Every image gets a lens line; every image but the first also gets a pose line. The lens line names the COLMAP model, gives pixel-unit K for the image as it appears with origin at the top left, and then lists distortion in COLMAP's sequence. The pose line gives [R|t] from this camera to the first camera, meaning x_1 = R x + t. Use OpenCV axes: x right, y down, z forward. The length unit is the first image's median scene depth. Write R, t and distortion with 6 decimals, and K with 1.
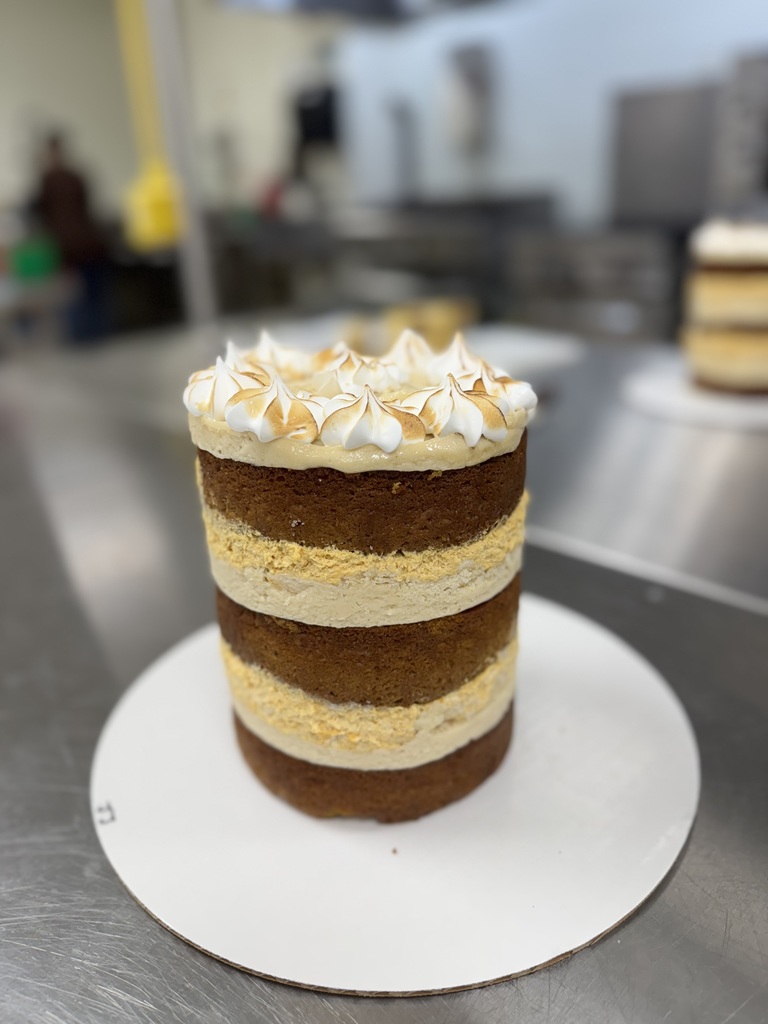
lens RADIAL K [[765.8, 0, 384.0], [0, 765.8, 512.0], [0, 0, 1]] dist [-0.009290, -0.006205]
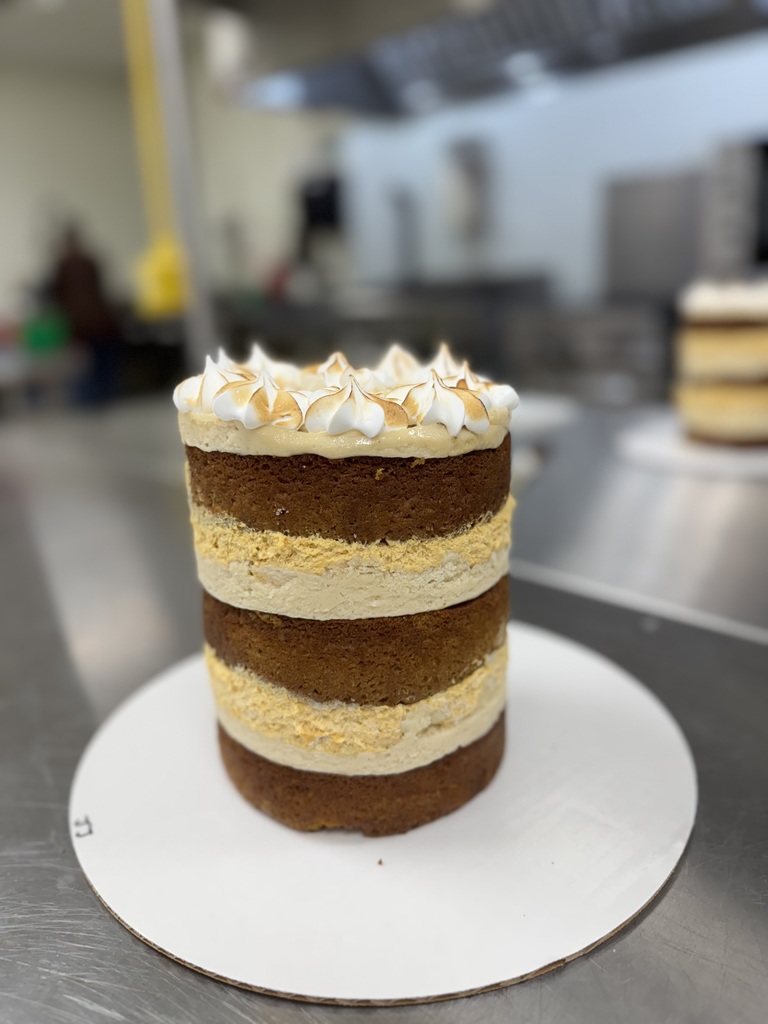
lens RADIAL K [[765.8, 0, 384.0], [0, 765.8, 512.0], [0, 0, 1]] dist [-0.009290, -0.006205]
pose [[0.999993, -0.000004, -0.003741, 0.023259], [-0.000377, 0.994818, -0.101674, 0.108644], [0.003722, 0.101674, 0.994811, -0.000895]]
